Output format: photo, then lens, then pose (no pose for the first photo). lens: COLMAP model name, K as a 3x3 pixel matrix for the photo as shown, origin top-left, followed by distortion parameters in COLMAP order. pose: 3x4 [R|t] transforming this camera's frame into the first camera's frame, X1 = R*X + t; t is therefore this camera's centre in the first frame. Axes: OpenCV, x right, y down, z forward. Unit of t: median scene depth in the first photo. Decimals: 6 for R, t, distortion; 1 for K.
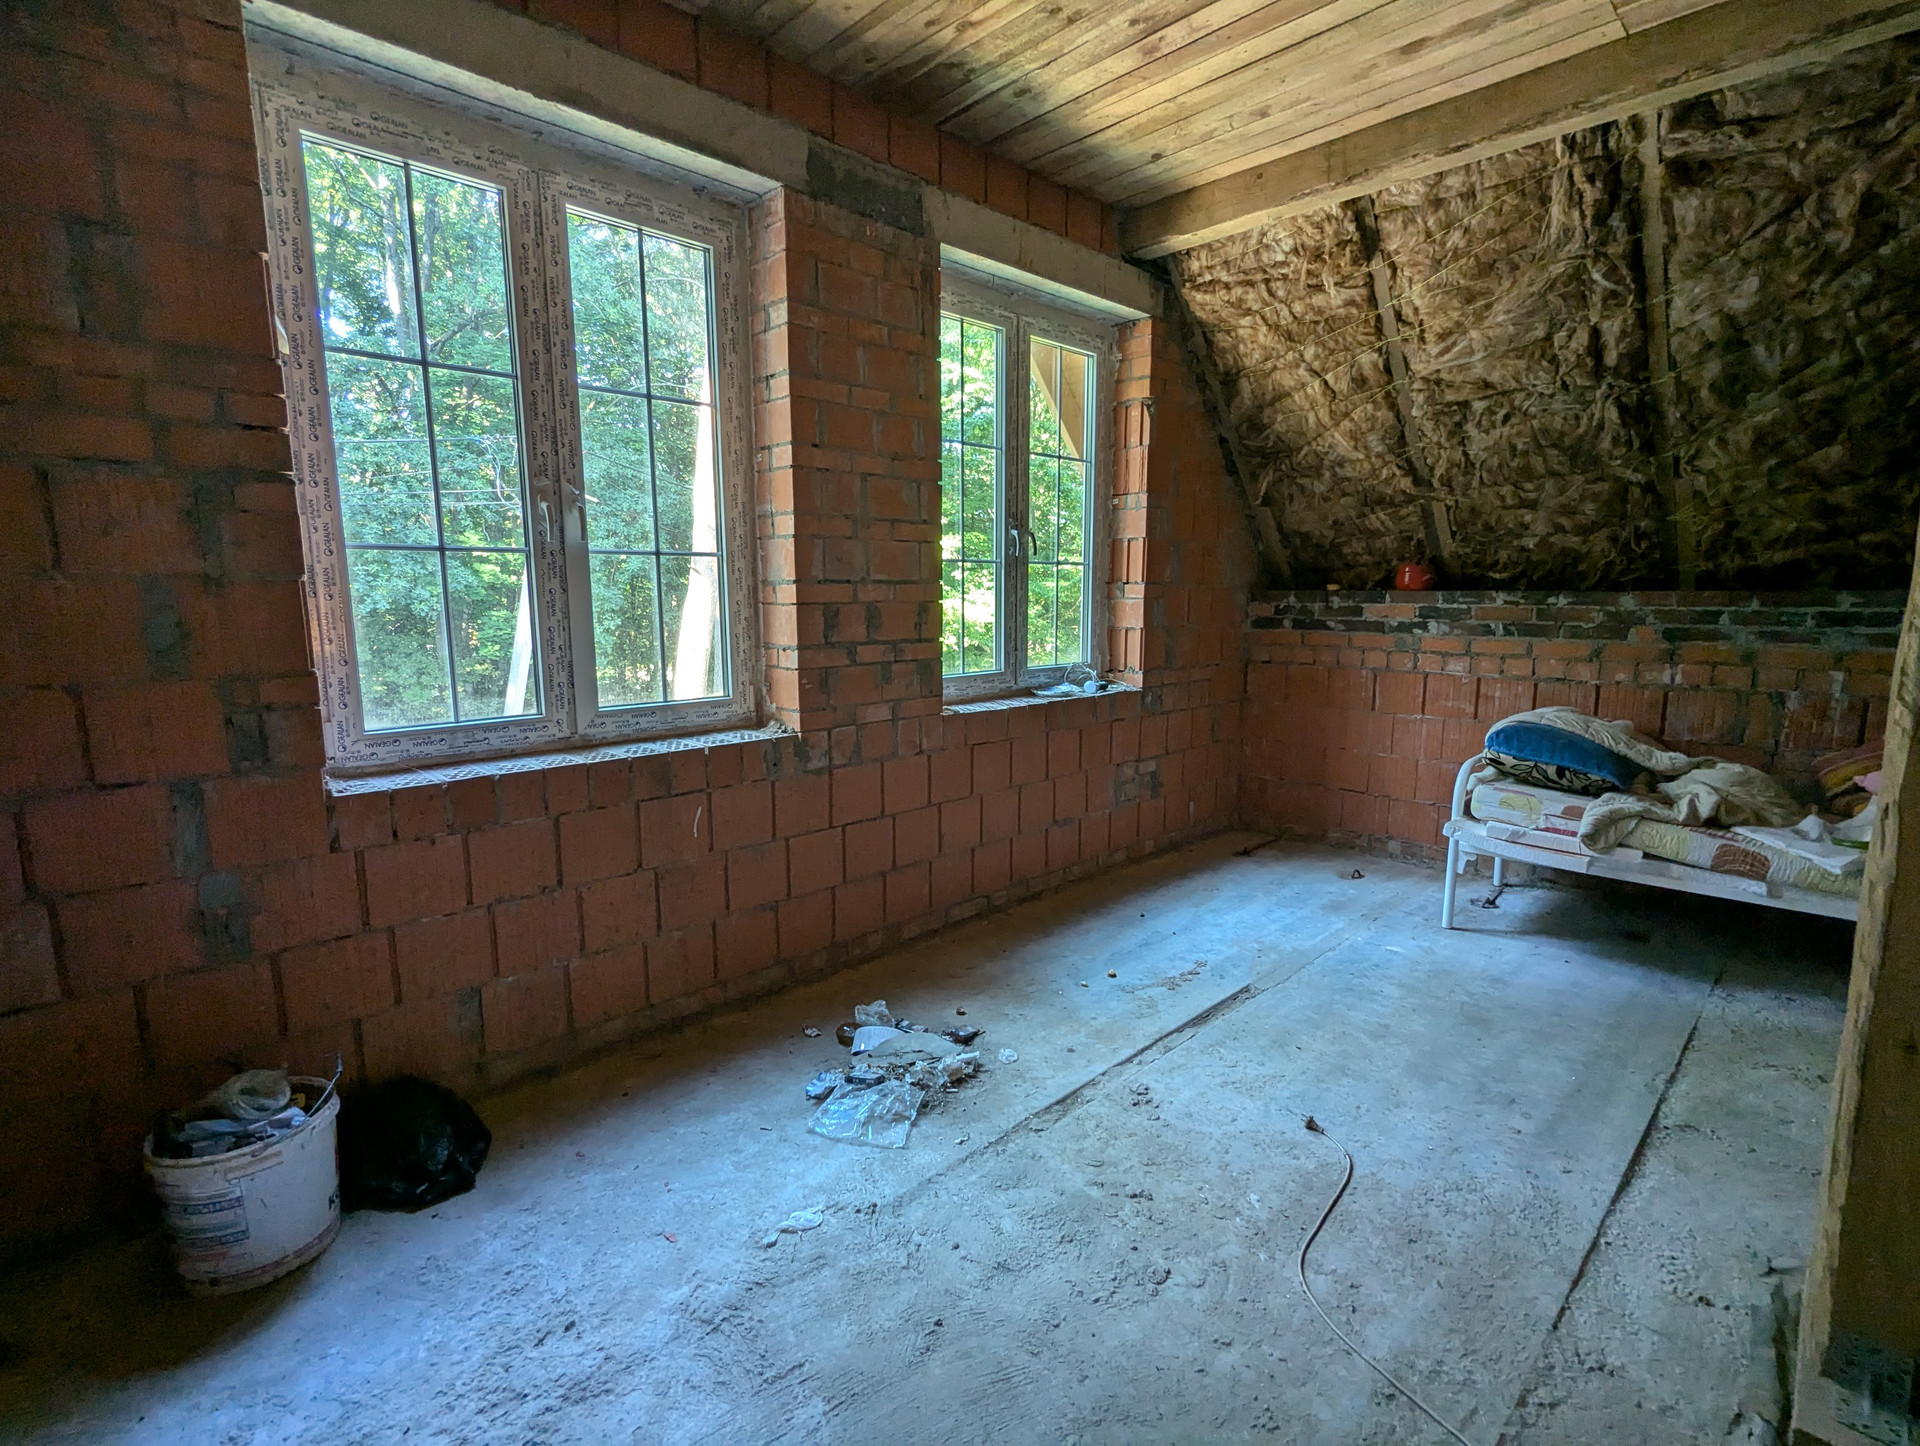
lens RADIAL K [[911.0, 0, 964.1], [0, 911.0, 724.3], [0, 0, 1]] dist [0.000528, 0.000241]
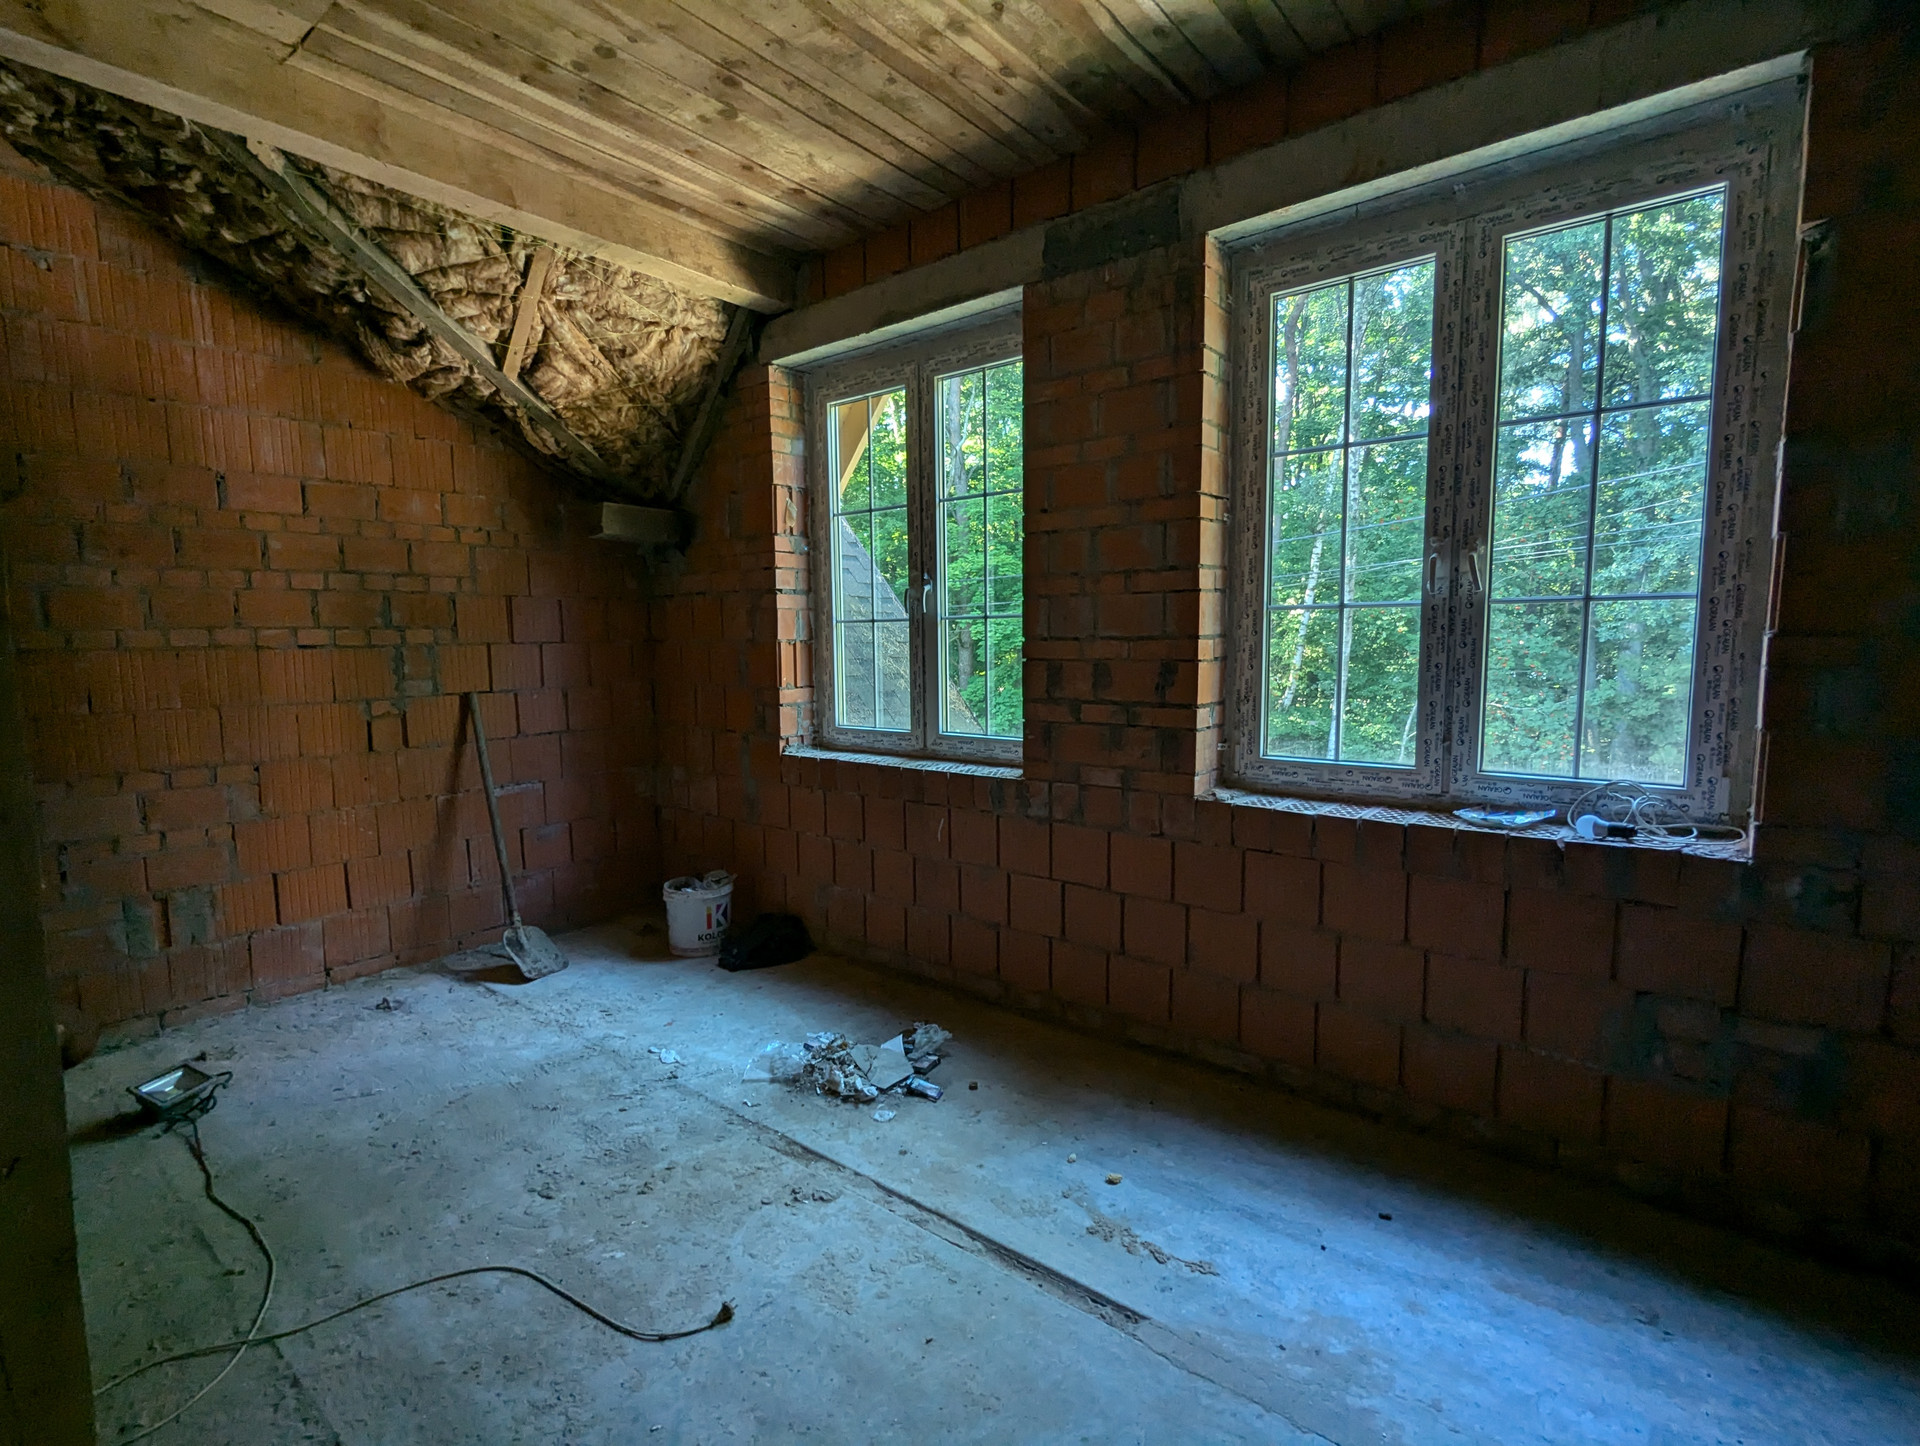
lens RADIAL K [[911.0, 0, 954.8], [0, 911.0, 727.1], [0, 0, 1]] dist [0.000528, 0.000241]
pose [[0.119765, 0.096740, -0.988078, 0.896525], [-0.139345, 0.987027, 0.079747, -0.129472], [0.982975, 0.128133, 0.131692, 0.798185]]
